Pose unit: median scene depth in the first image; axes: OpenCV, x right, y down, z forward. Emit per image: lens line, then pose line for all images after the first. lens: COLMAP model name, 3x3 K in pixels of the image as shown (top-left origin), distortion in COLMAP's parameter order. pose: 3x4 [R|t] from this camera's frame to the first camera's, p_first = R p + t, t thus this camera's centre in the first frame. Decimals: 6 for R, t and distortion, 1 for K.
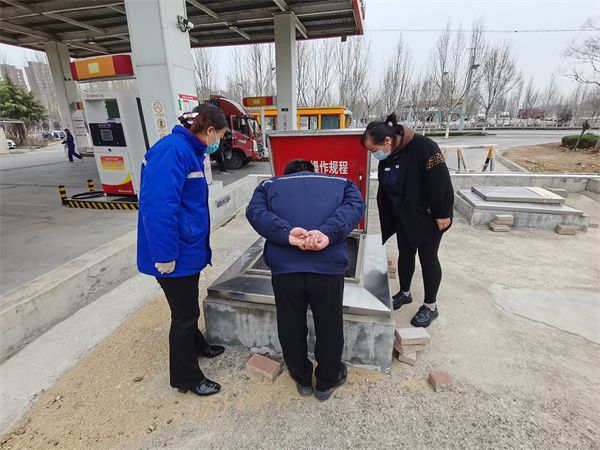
lens RADIAL K [[299.1, 0, 300.0], [0, 299.1, 225.0], [0, 0, 1]] dist [0.075529, -0.048540]
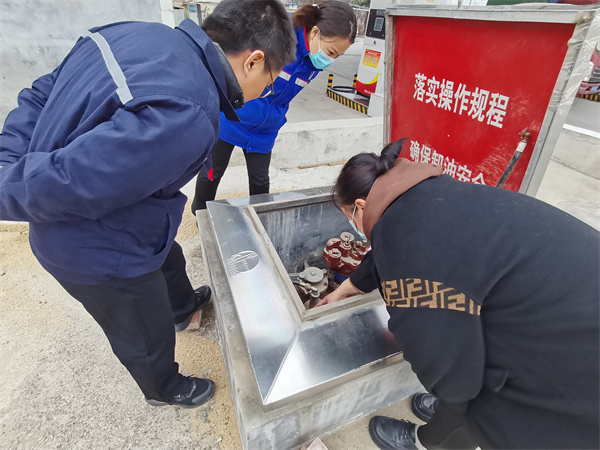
lens RADIAL K [[299.1, 0, 300.0], [0, 299.1, 225.0], [0, 0, 1]] dist [0.075529, -0.048540]
pose [[0.560543, 0.515169, -0.648376, 0.348327], [-0.336977, 0.857088, 0.389674, -0.125049], [0.756464, 0.000058, 0.654035, 0.493692]]
